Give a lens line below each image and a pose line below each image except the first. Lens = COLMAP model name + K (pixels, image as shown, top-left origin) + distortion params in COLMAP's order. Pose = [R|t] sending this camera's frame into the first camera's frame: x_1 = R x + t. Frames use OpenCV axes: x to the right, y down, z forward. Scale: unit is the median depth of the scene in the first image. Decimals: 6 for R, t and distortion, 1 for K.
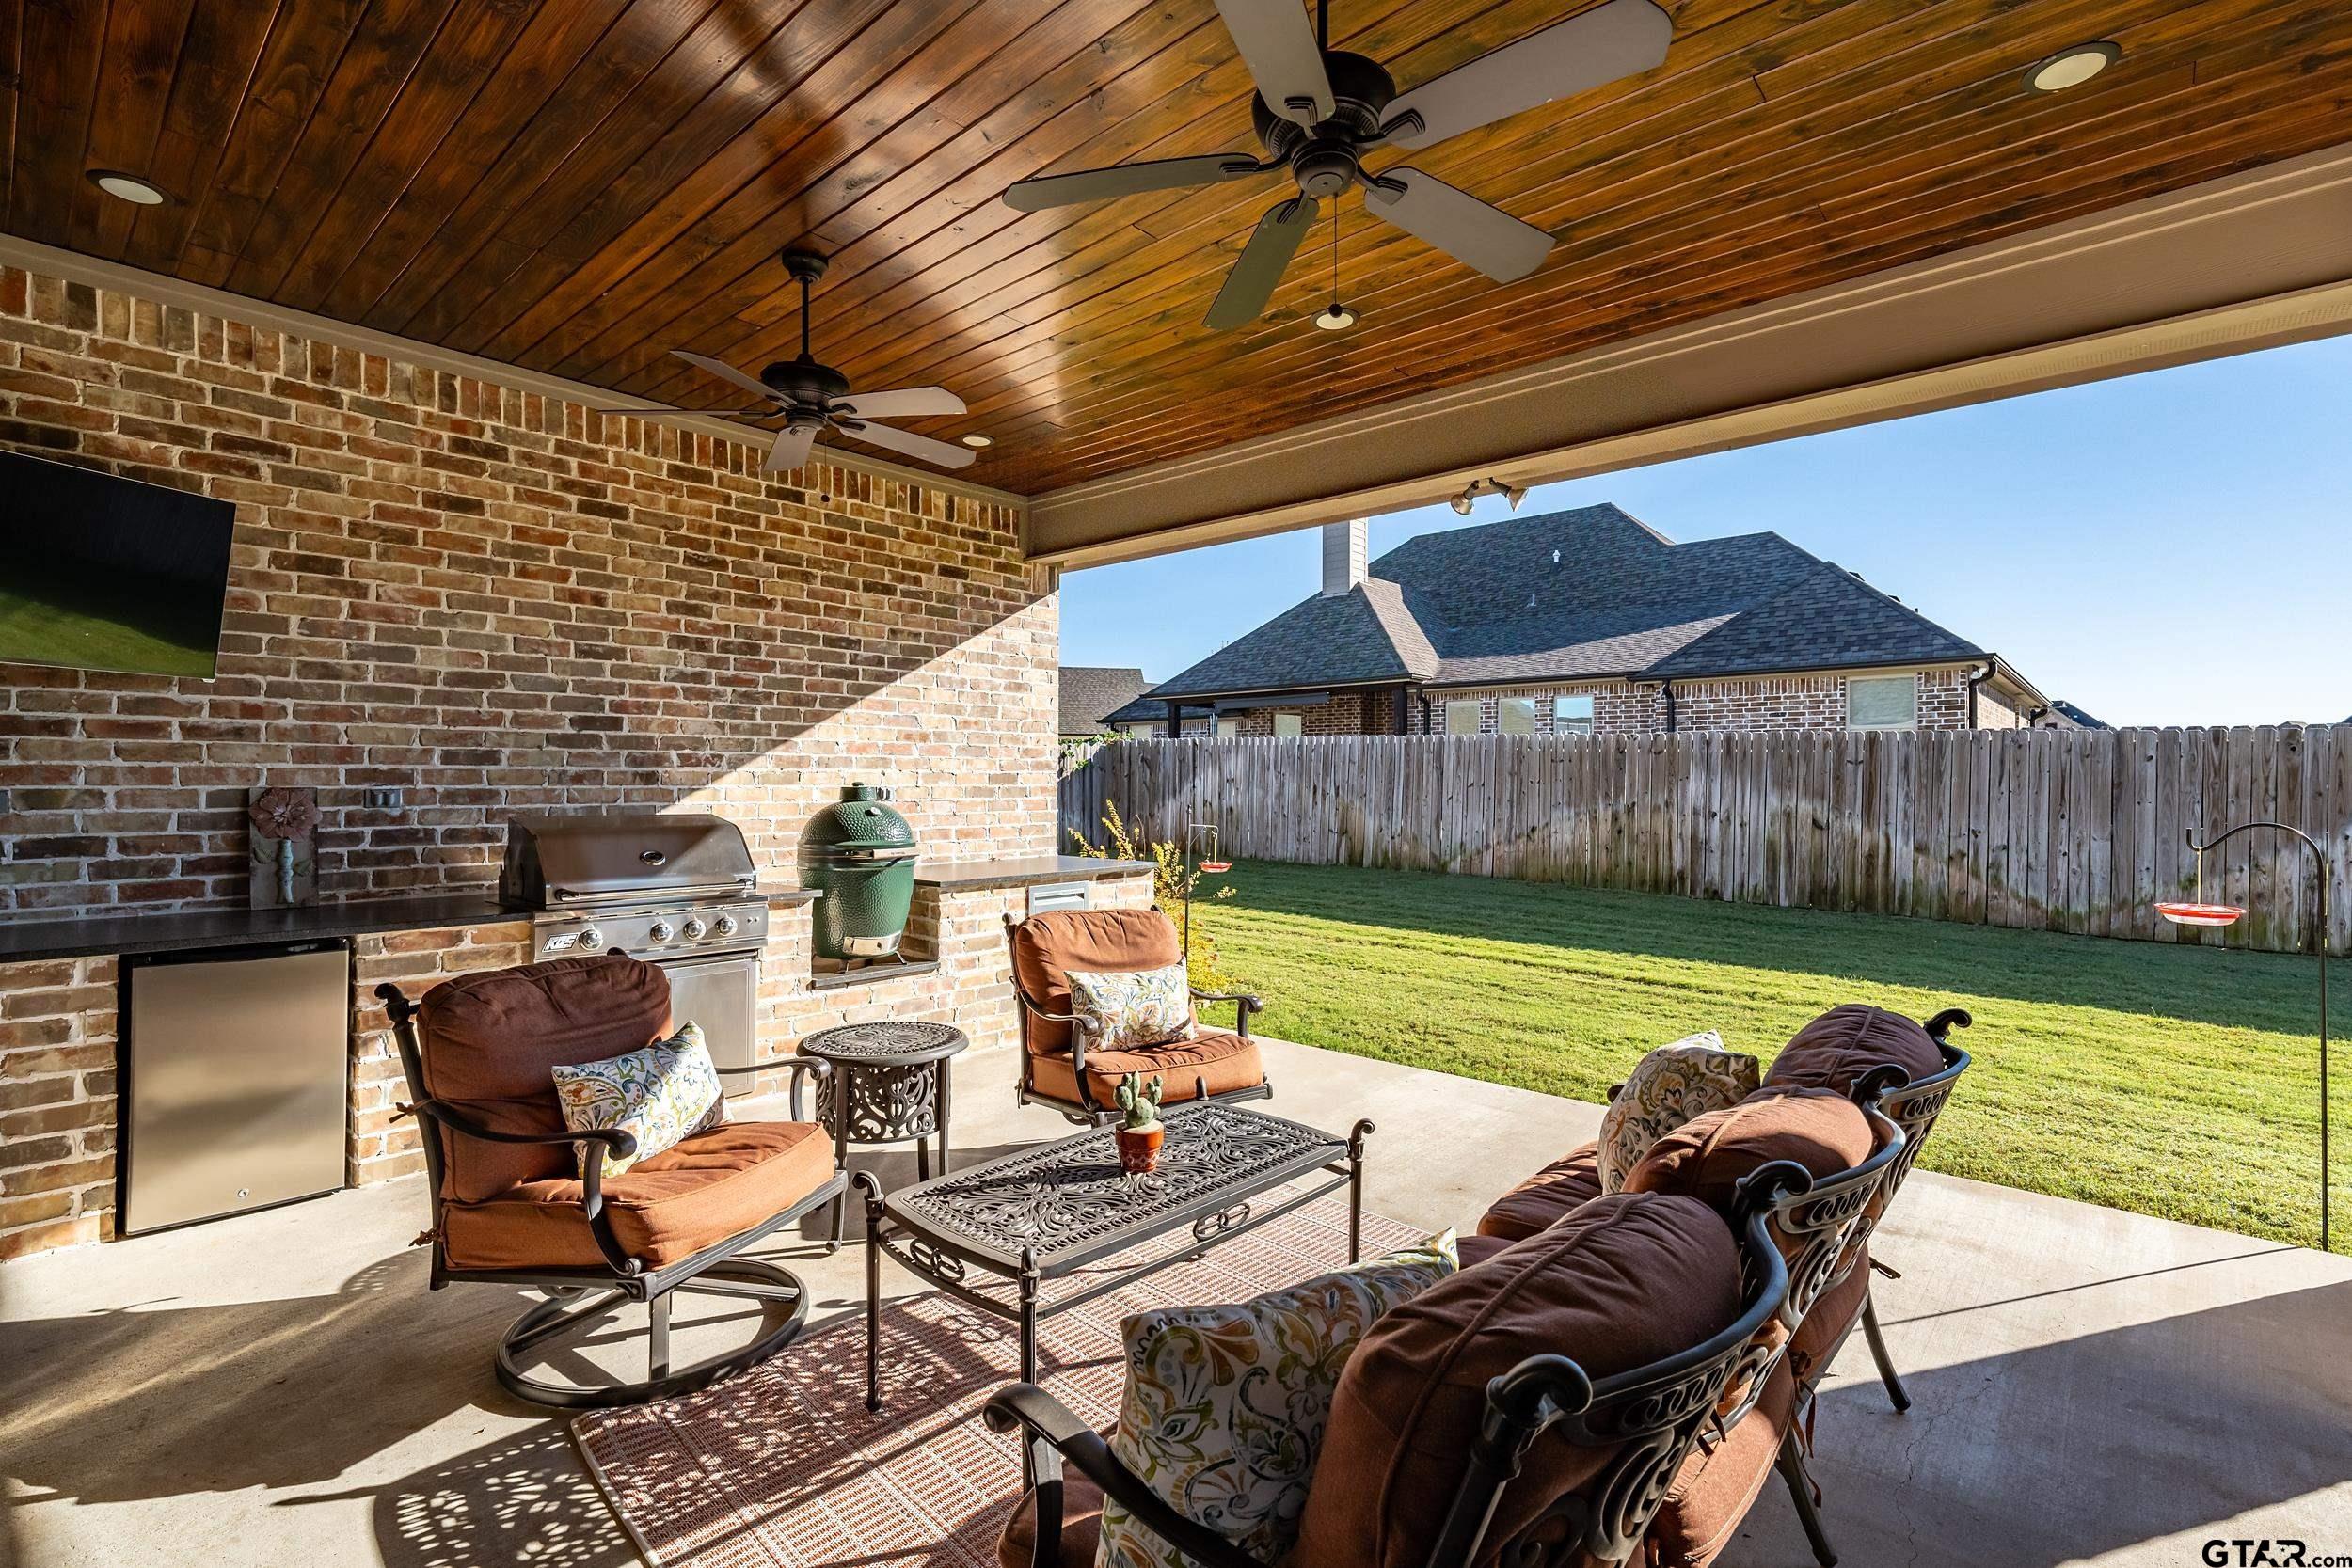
lens RADIAL K [[1045.1, 0, 1165.2], [0, 1045.1, 782.2], [0, 0, 1]] dist [0.007462, 0.000383]
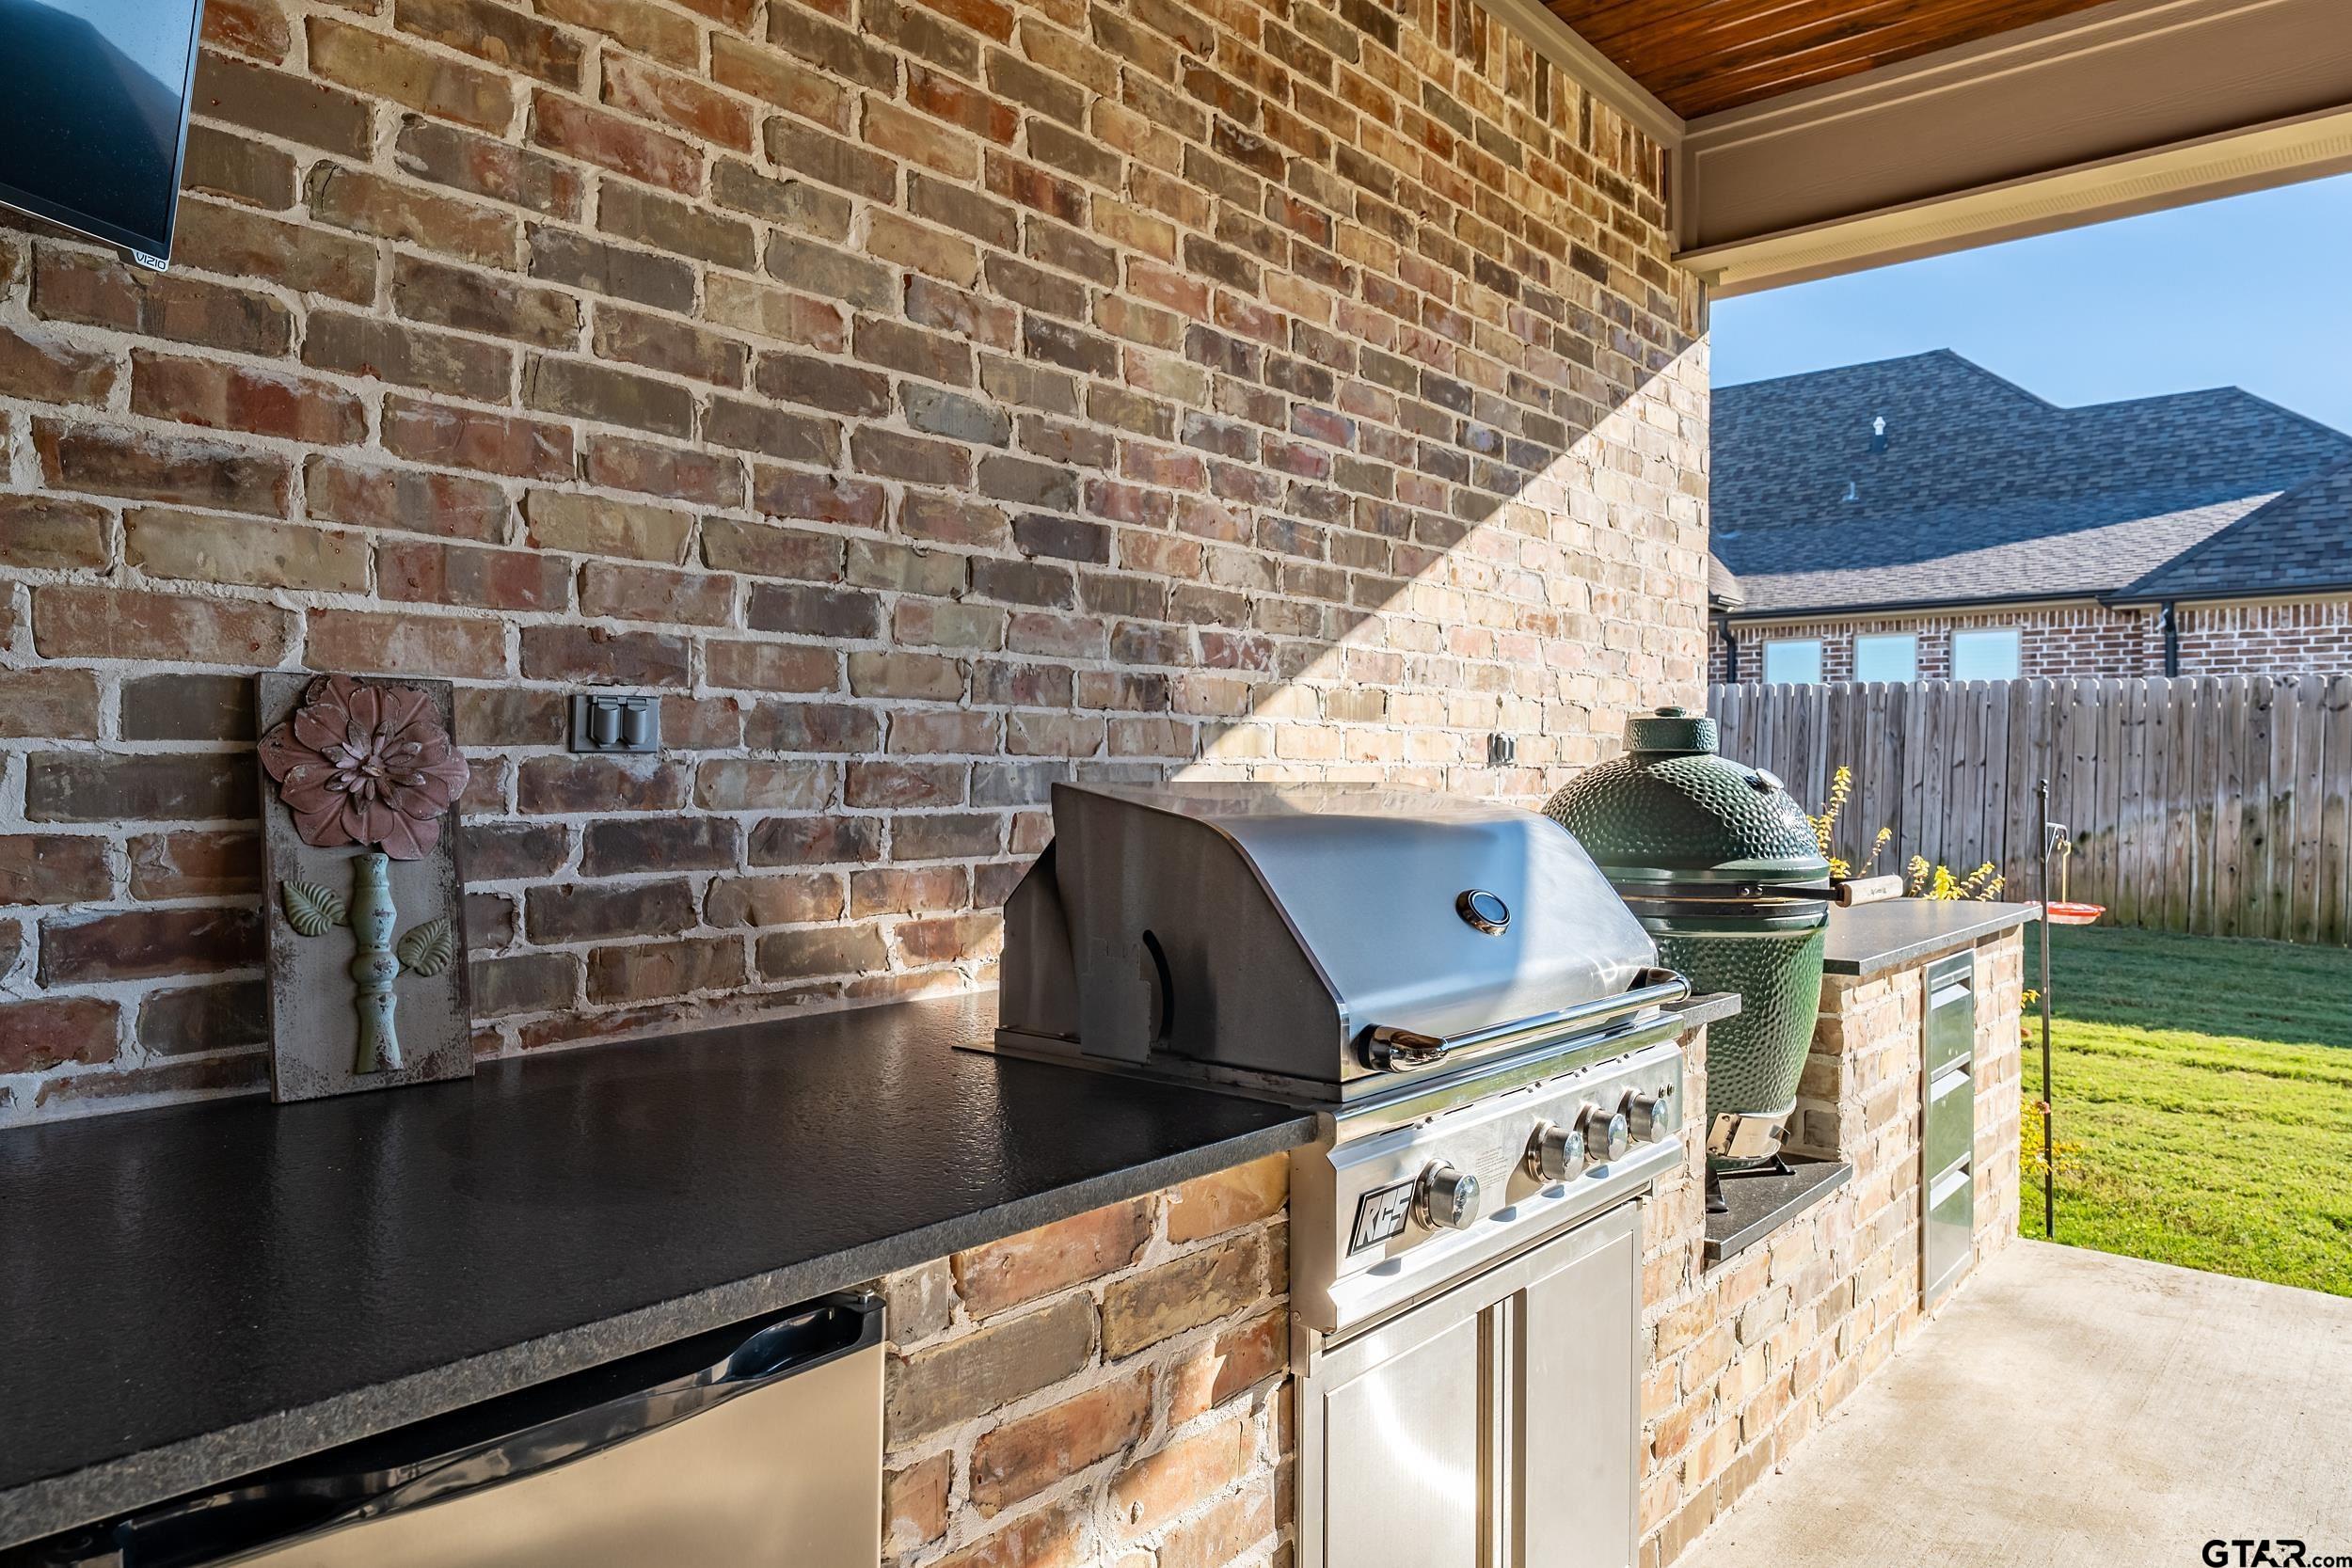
lens RADIAL K [[1452.2, 0, 1179.0], [0, 1452.2, 775.9], [0, 0, 1]] dist [0.013056, 0.000583]
pose [[0.999636, 0.003786, 0.026722, -0.497559], [-0.003863, 0.999988, 0.002851, 0.025009], [-0.026711, -0.002953, 0.999639, 0.468958]]
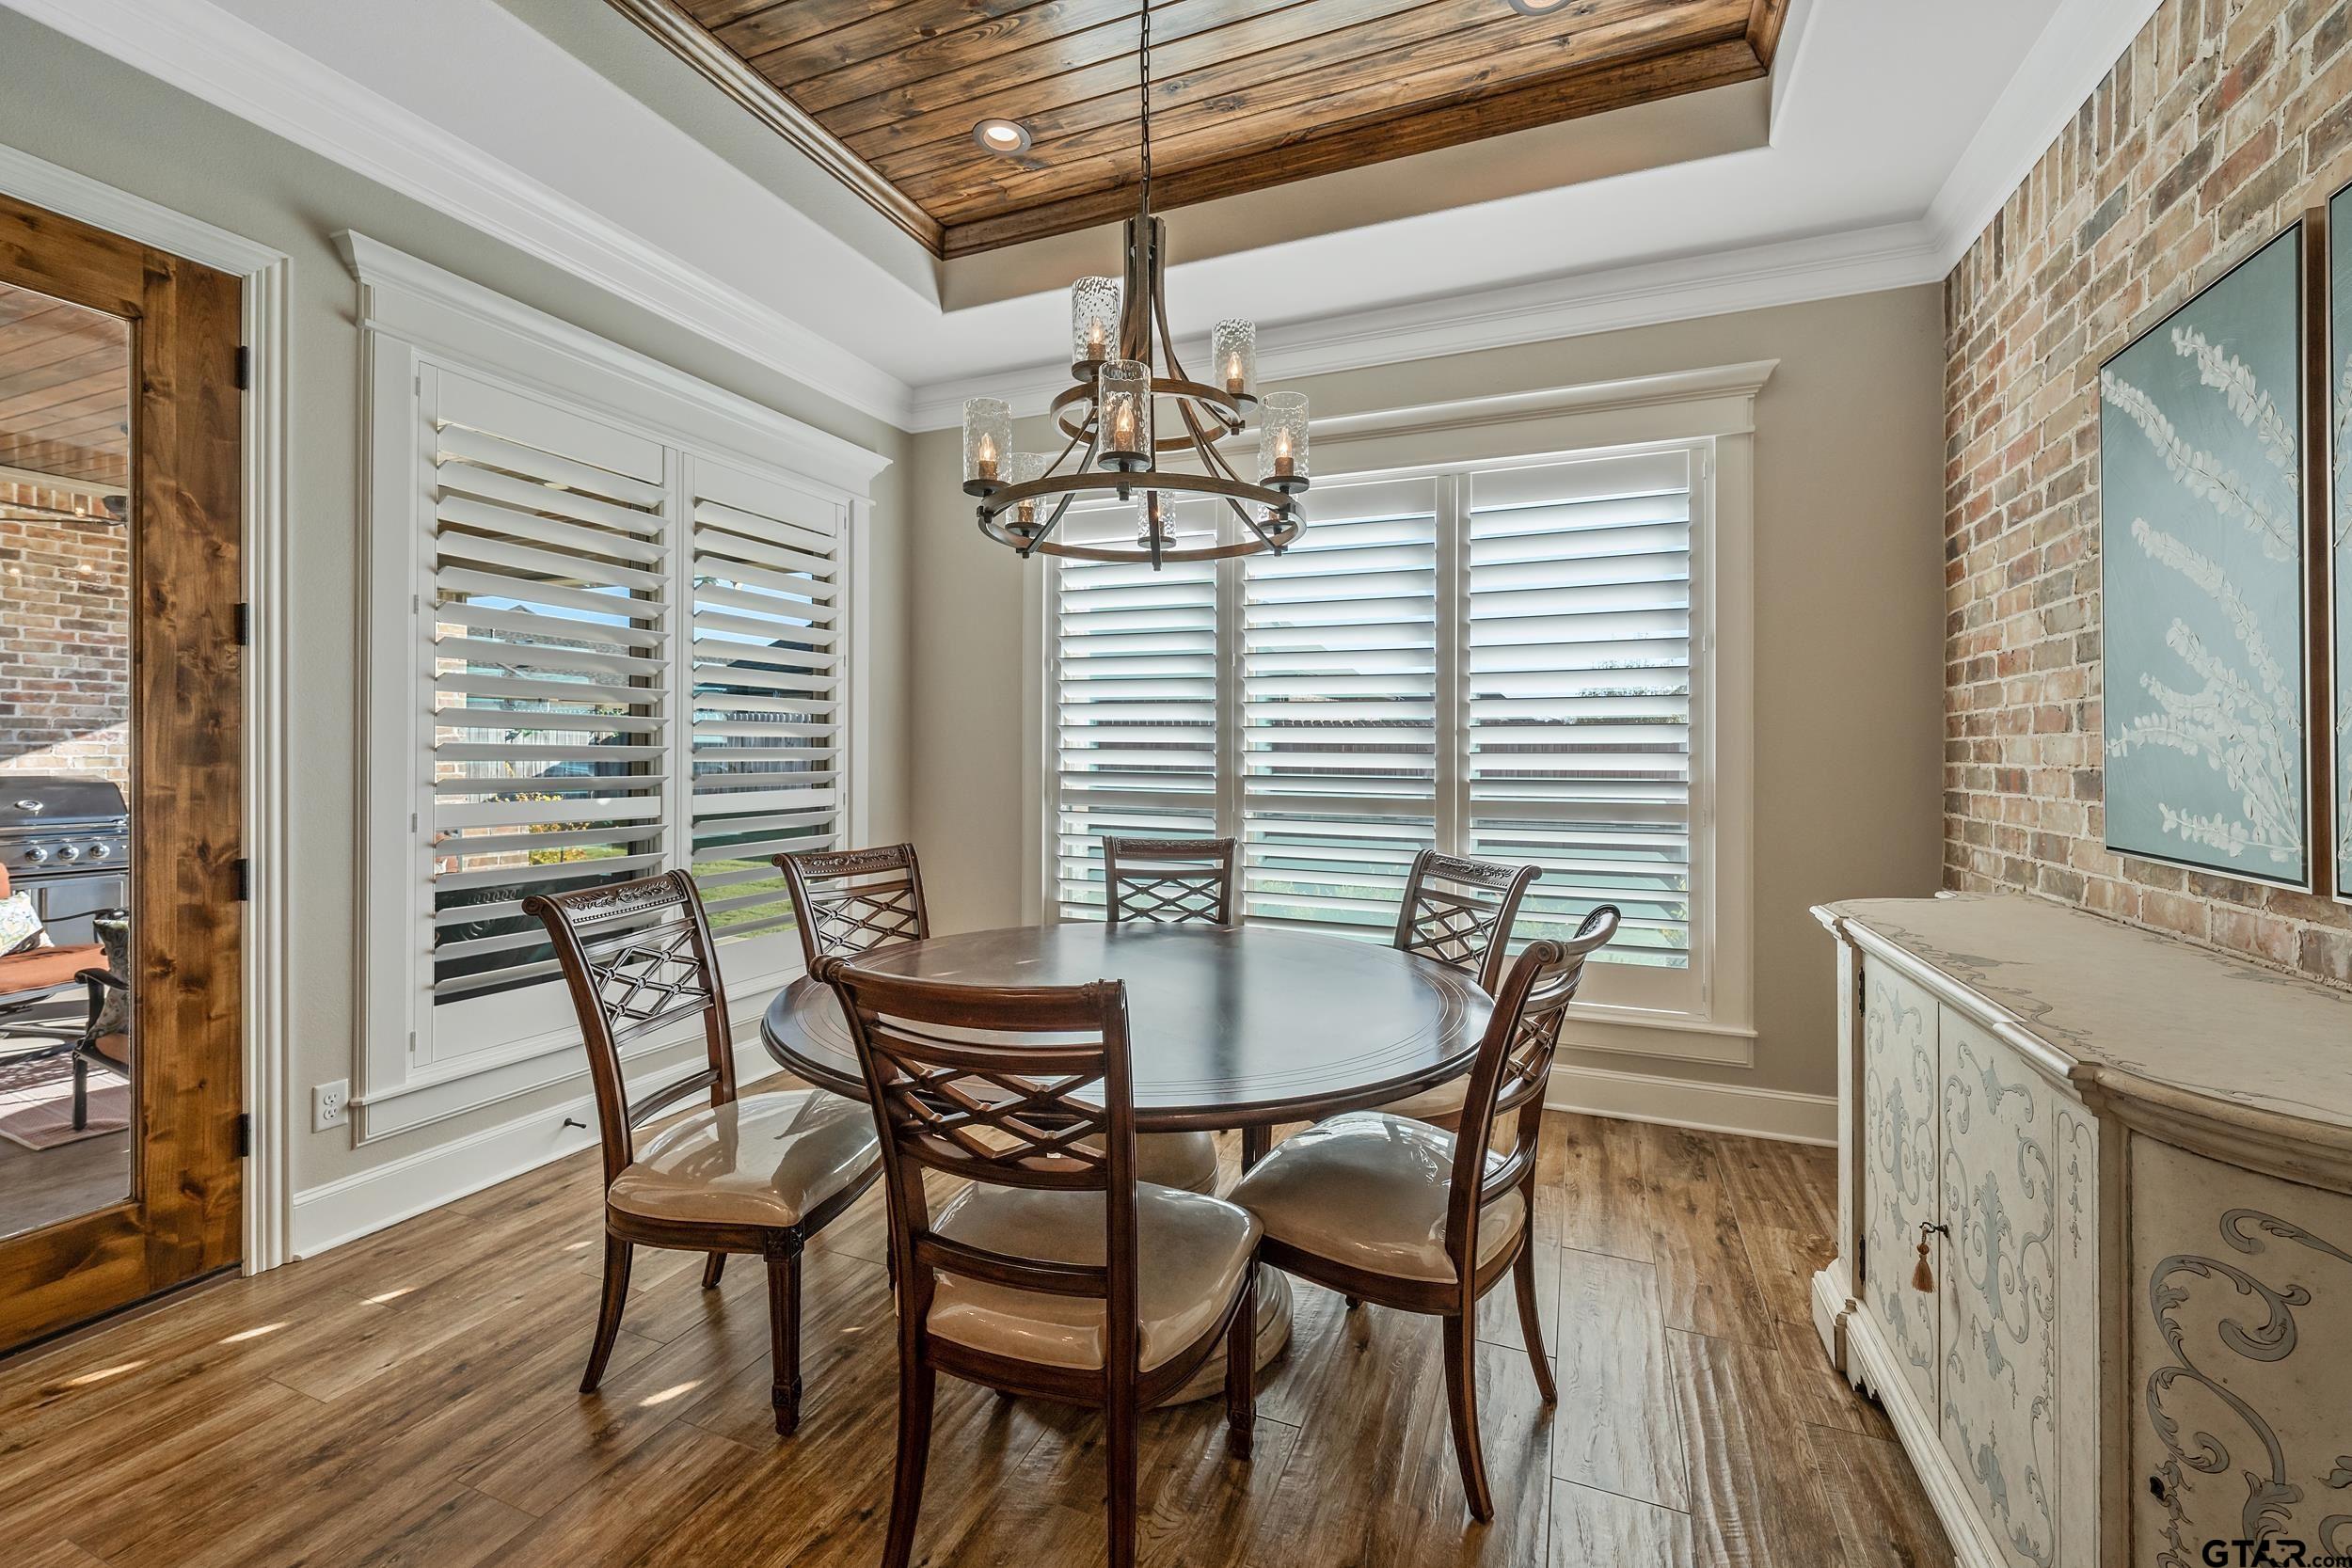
lens RADIAL K [[970.9, 0, 1181.5], [0, 970.9, 756.6], [0, 0, 1]] dist [-0.000054, 0.000082]
pose [[0.948050, -0.001692, 0.318118, 0.510258], [0.000467, 0.999992, 0.003927, 0.001229], [-0.318122, -0.003575, 0.948043, -0.669585]]
